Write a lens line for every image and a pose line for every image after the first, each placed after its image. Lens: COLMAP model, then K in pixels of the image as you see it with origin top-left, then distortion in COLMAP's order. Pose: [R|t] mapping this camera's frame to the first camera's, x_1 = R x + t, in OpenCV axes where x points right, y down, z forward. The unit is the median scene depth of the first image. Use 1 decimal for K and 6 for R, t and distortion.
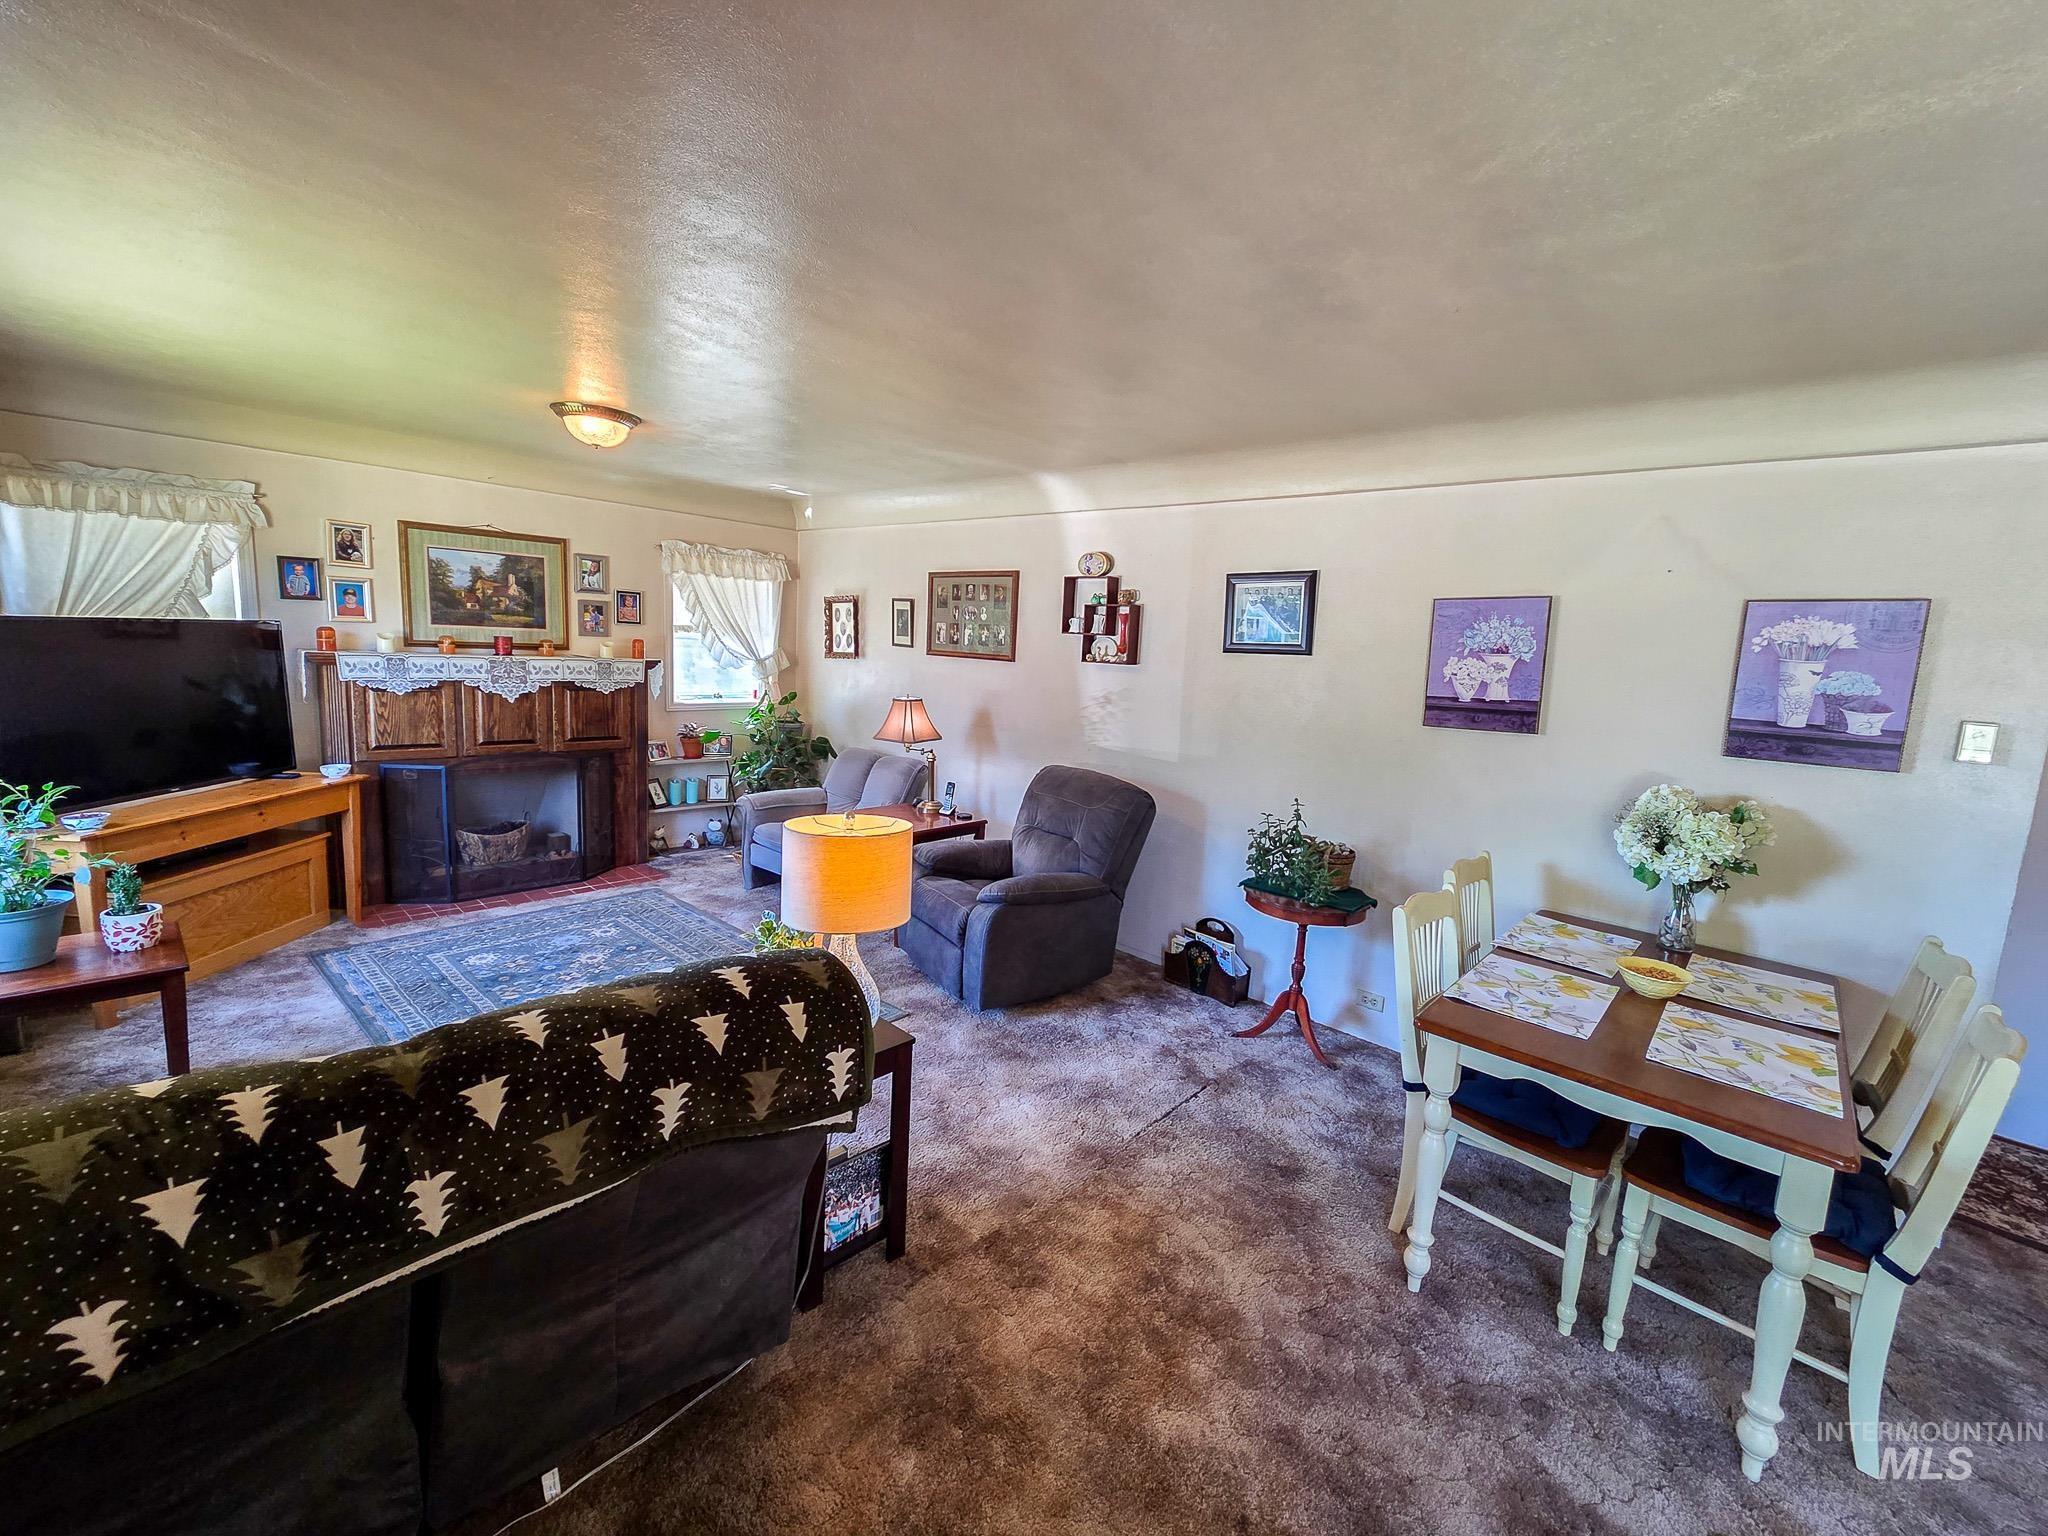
lens RADIAL K [[840.7, 0, 1035.2], [0, 840.7, 758.5], [0, 0, 1]] dist [0.002136, -0.000118]
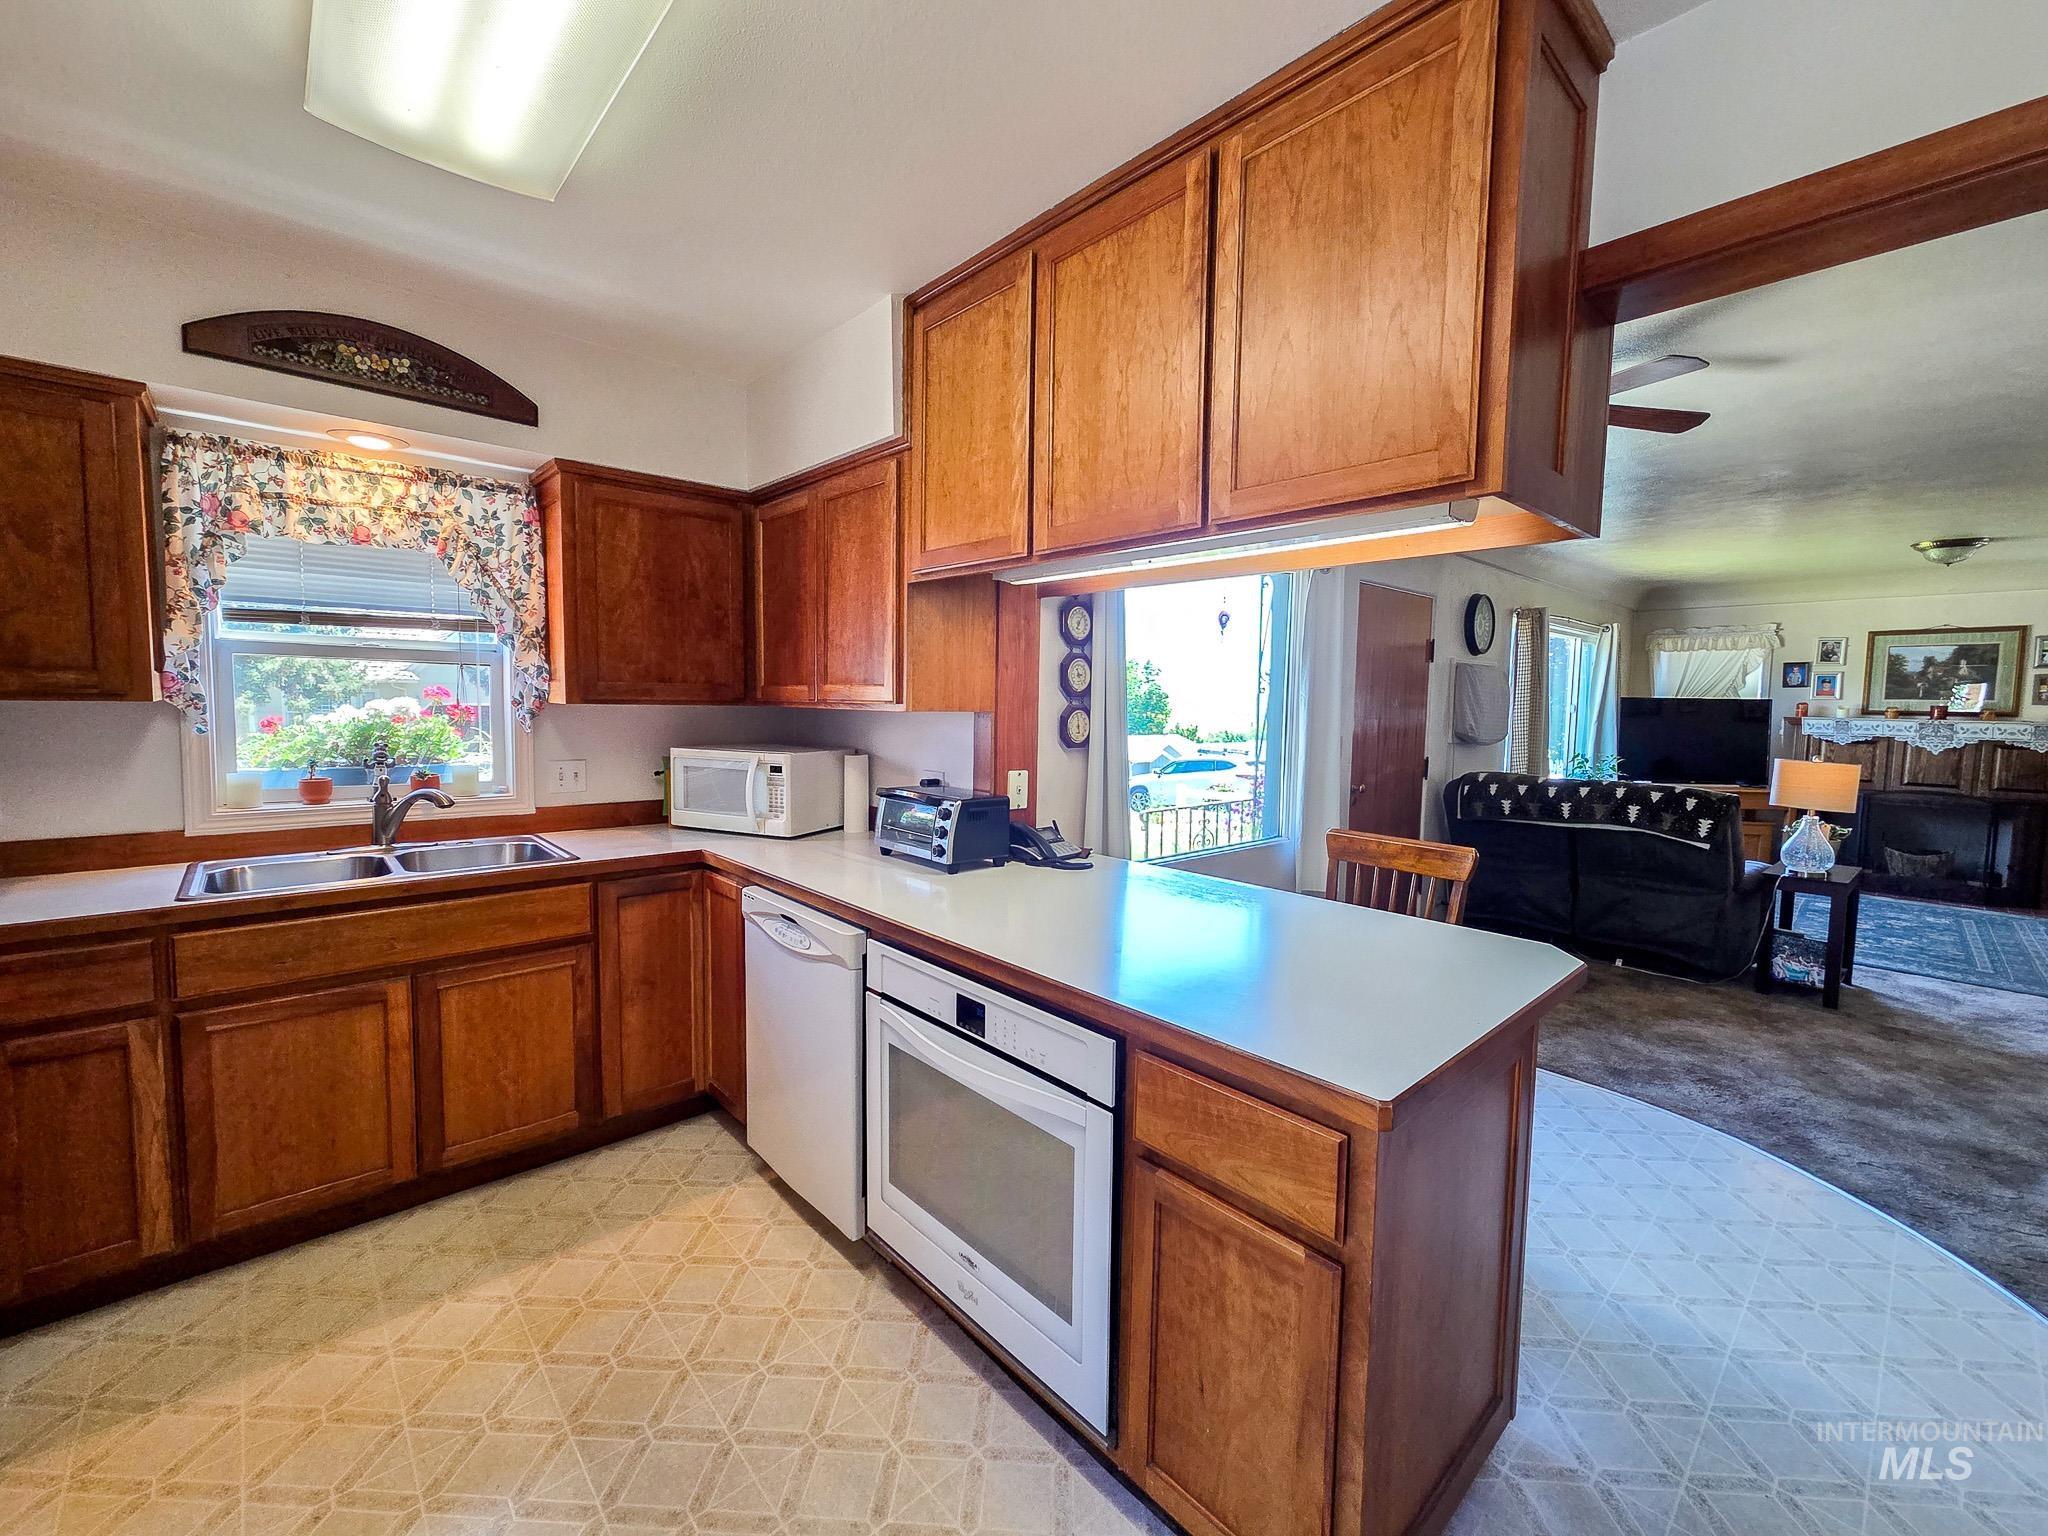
lens RADIAL K [[824.1, 0, 1043.2], [0, 824.1, 764.4], [0, 0, 1]] dist [0.000993, 0.000160]
pose [[-0.085299, 0.020061, -0.996153, 0.835226], [-0.161567, 0.986286, 0.033697, 0.138811], [0.983168, 0.163820, -0.080888, -0.291246]]
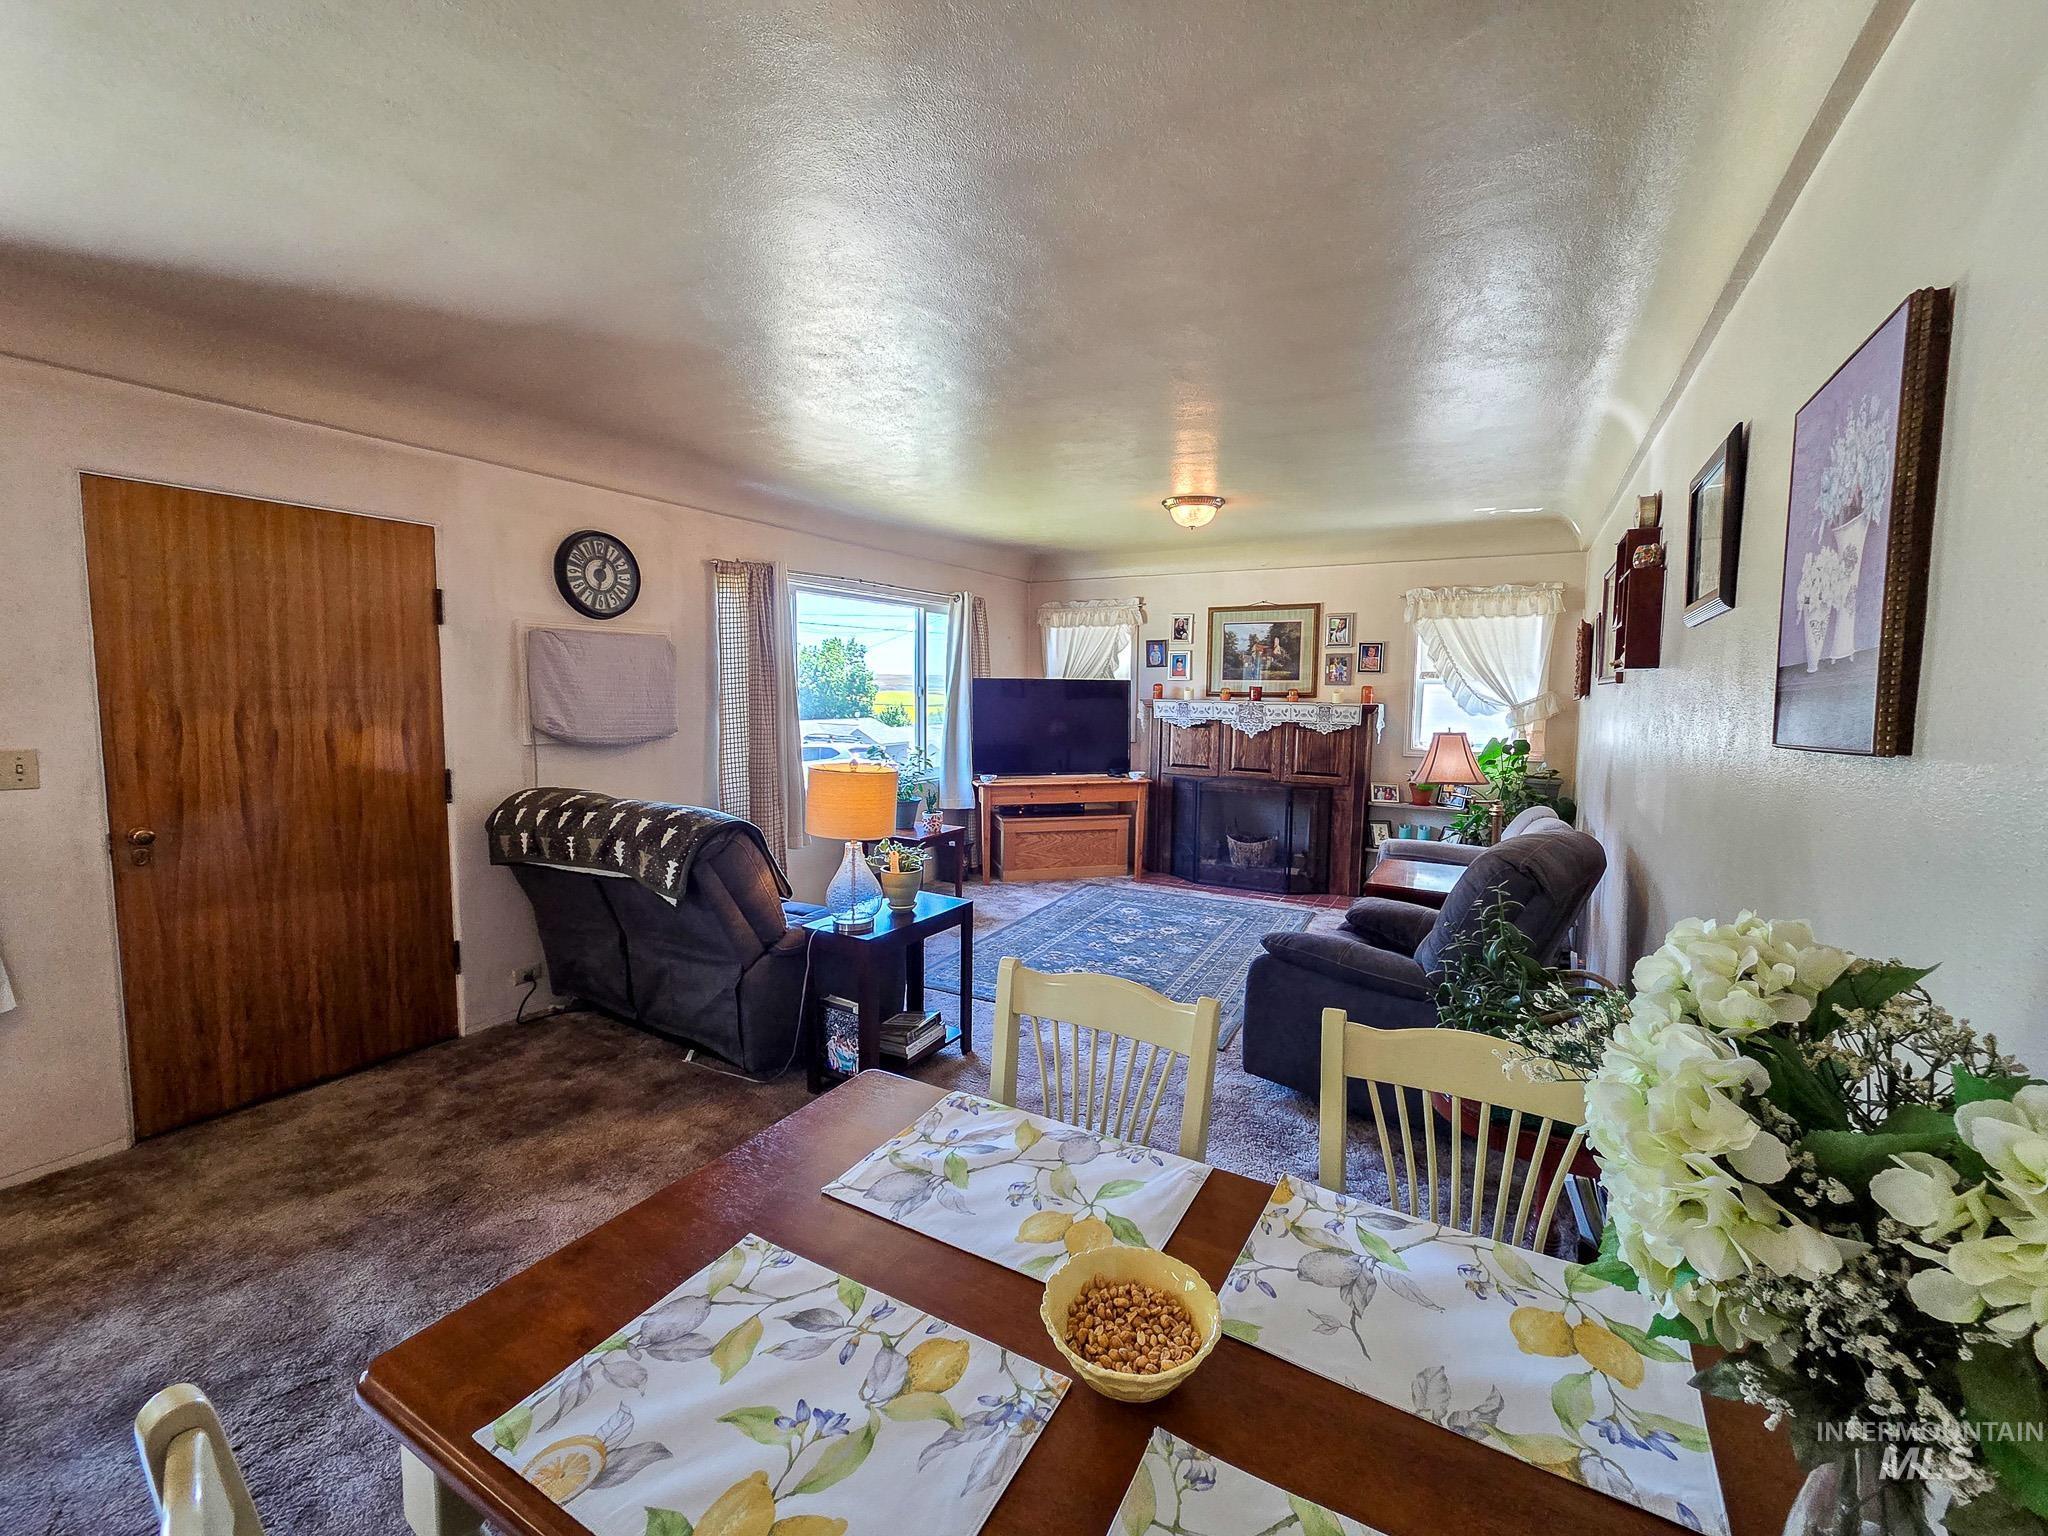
lens RADIAL K [[832.4, 0, 1044.7], [0, 832.4, 762.5], [0, 0, 1]] dist [0.001869, -0.000945]
pose [[0.236931, 0.035512, -0.970877, 0.543506], [-0.135294, 0.990800, 0.003224, 0.008223], [0.962060, 0.130590, 0.239555, 0.426751]]
